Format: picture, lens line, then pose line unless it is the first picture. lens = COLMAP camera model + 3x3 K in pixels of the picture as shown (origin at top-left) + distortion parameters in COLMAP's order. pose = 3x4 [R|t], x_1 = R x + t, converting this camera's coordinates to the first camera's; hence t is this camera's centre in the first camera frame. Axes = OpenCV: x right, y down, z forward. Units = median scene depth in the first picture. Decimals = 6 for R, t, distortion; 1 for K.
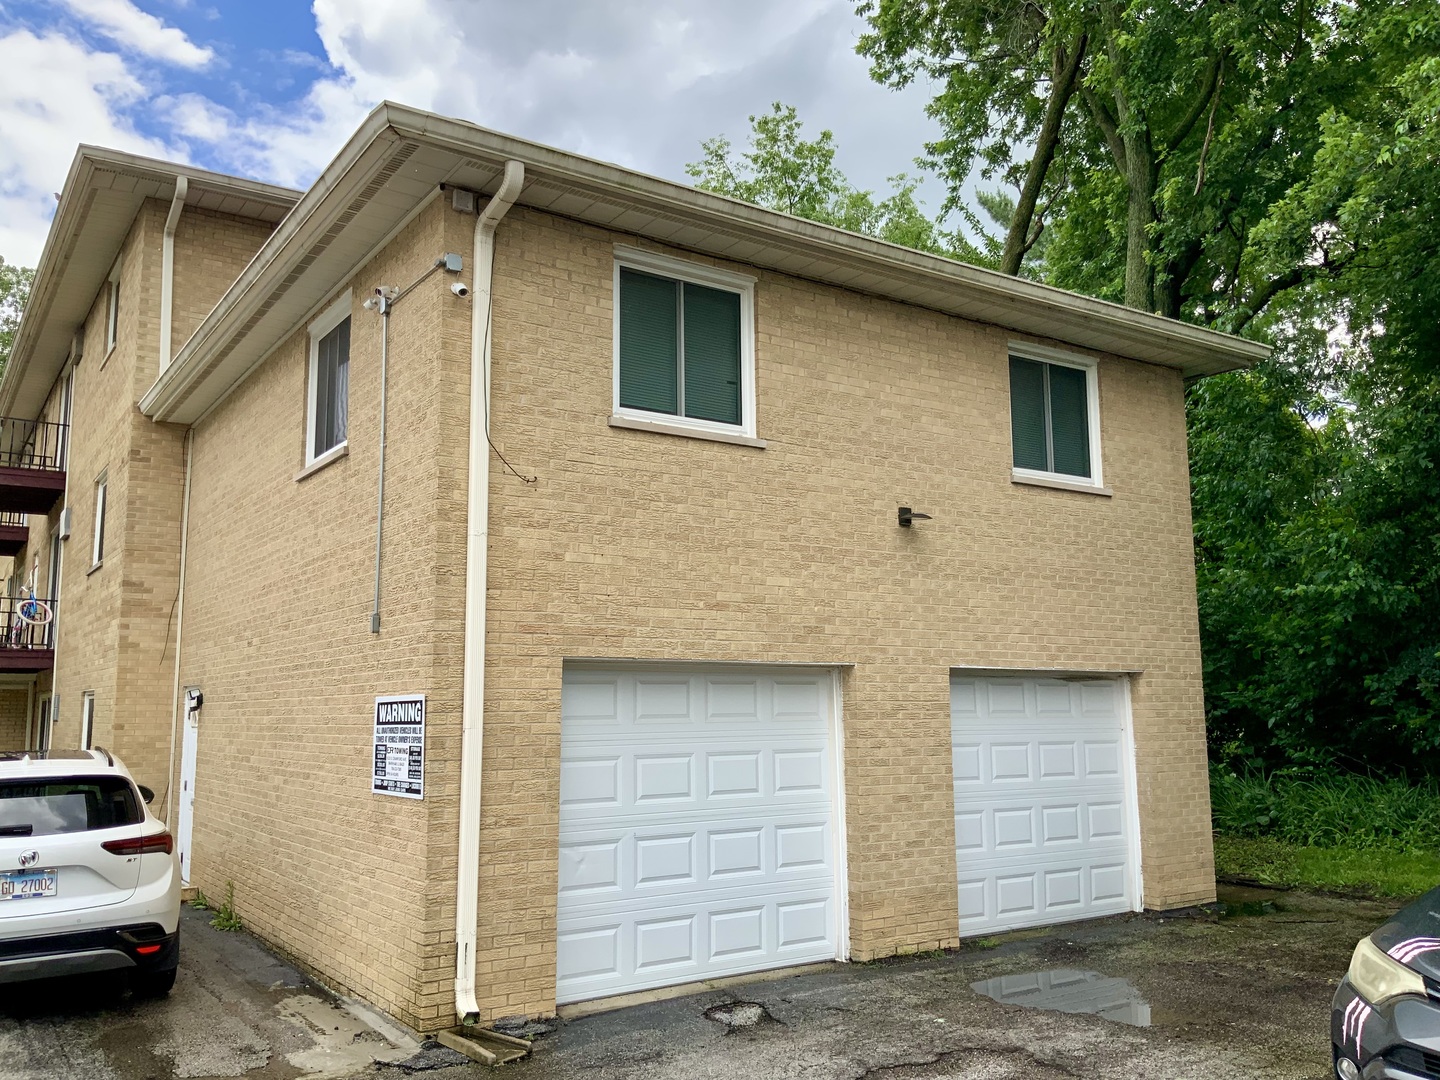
lens RADIAL K [[1183.8, 0, 716.4], [0, 1183.8, 538.1], [0, 0, 1]] dist [0.074535, -0.105340]
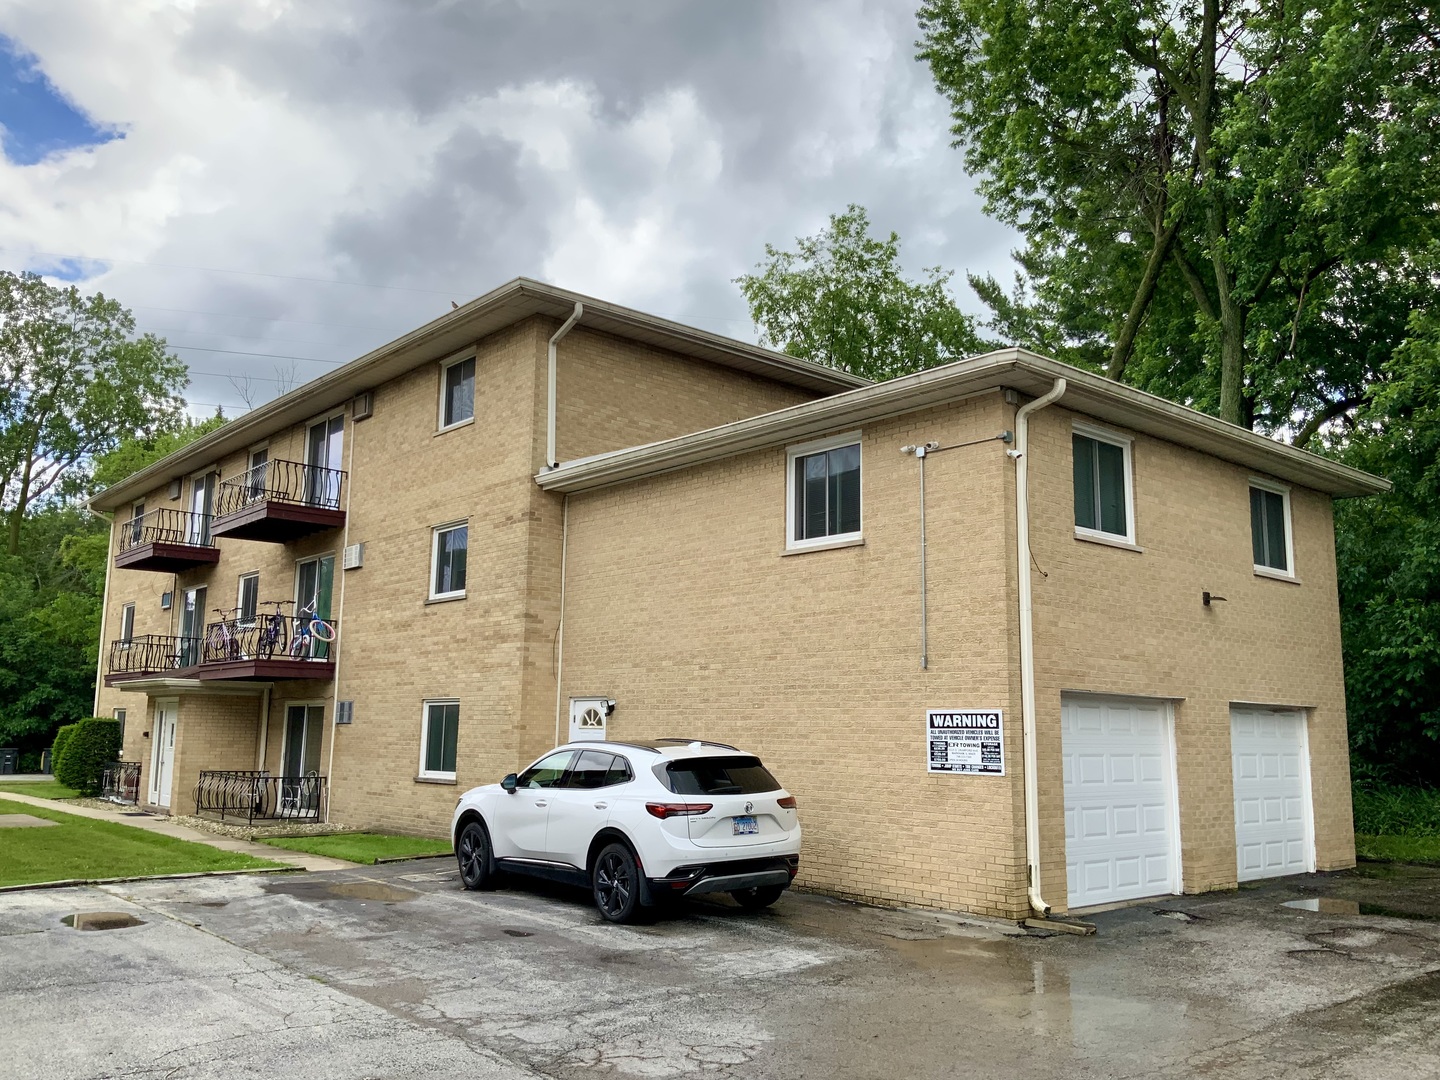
lens RADIAL K [[1183.8, 0, 717.6], [0, 1183.8, 542.8], [0, 0, 1]] dist [0.074535, -0.105340]
pose [[0.992697, 0.040971, 0.113462, -0.622165], [-0.039352, 0.999090, -0.016477, -0.038974], [-0.114033, 0.011892, 0.993406, -0.414310]]
